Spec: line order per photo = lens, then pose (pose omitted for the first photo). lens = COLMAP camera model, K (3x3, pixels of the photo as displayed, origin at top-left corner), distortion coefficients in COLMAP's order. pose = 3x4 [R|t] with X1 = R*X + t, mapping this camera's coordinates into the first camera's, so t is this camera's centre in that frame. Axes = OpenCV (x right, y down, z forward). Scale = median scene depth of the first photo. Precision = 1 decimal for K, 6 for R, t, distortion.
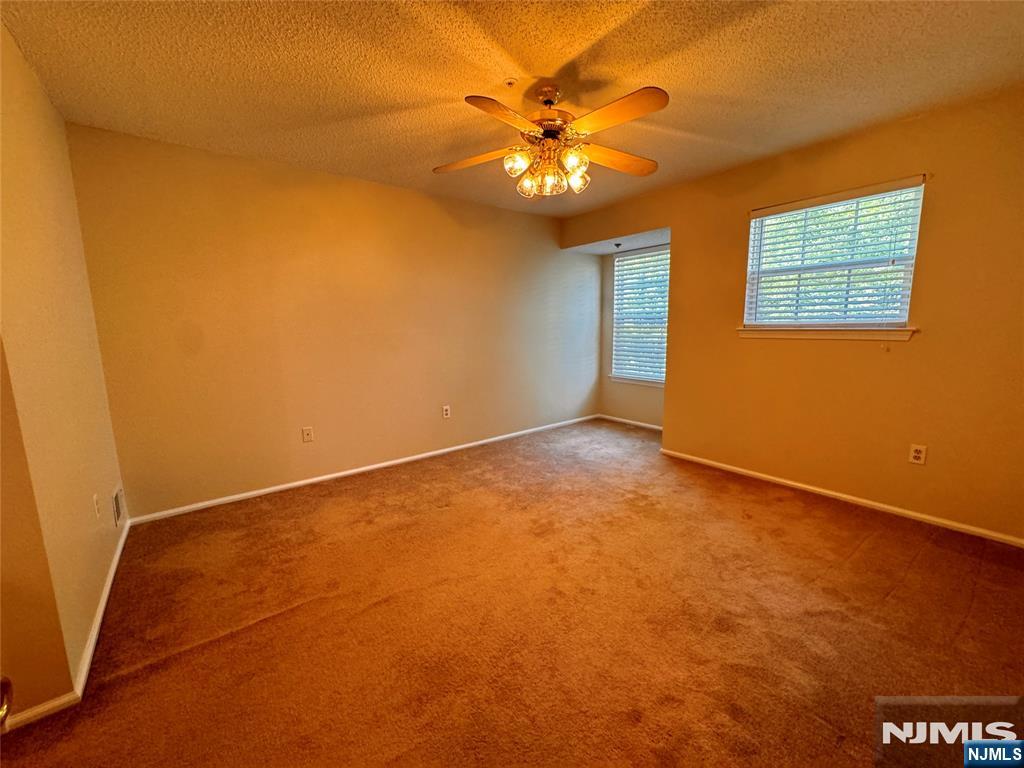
lens RADIAL K [[411.2, 0, 509.7], [0, 411.2, 382.7], [0, 0, 1]] dist [-0.003458, -0.000142]
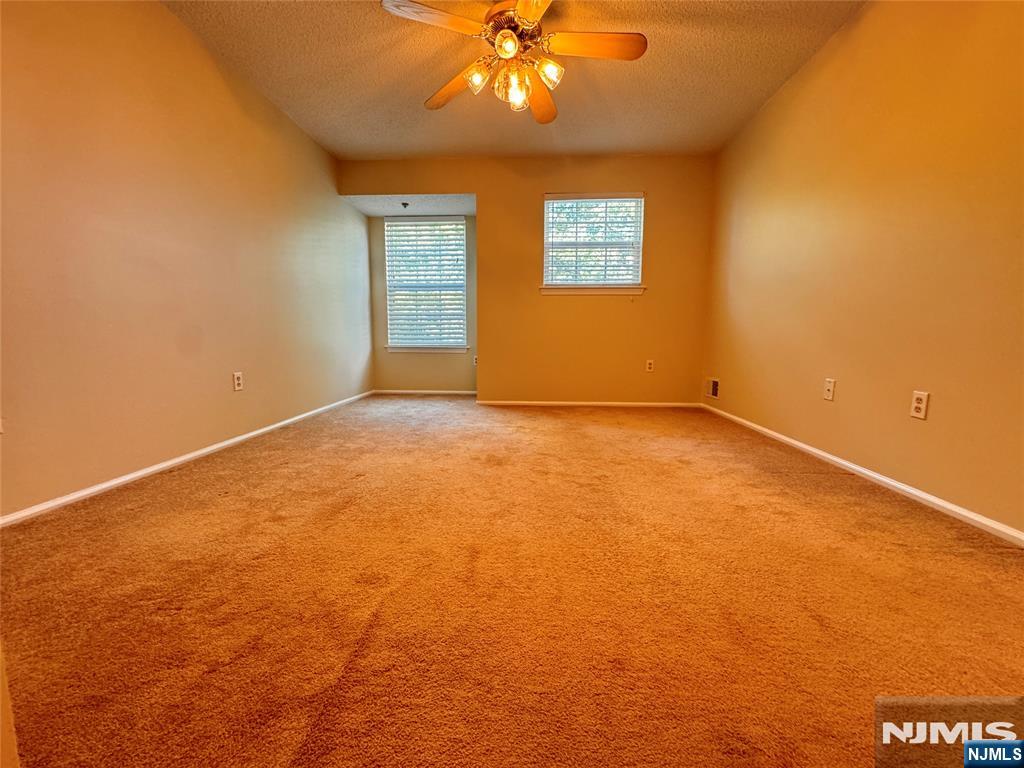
lens RADIAL K [[411.2, 0, 510.9], [0, 411.2, 385.0], [0, 0, 1]] dist [-0.003458, -0.000142]
pose [[0.654310, -0.071580, 0.752832, -0.507154], [0.094759, 0.995424, 0.012287, 0.153649], [-0.750266, 0.063298, 0.658099, 0.301508]]
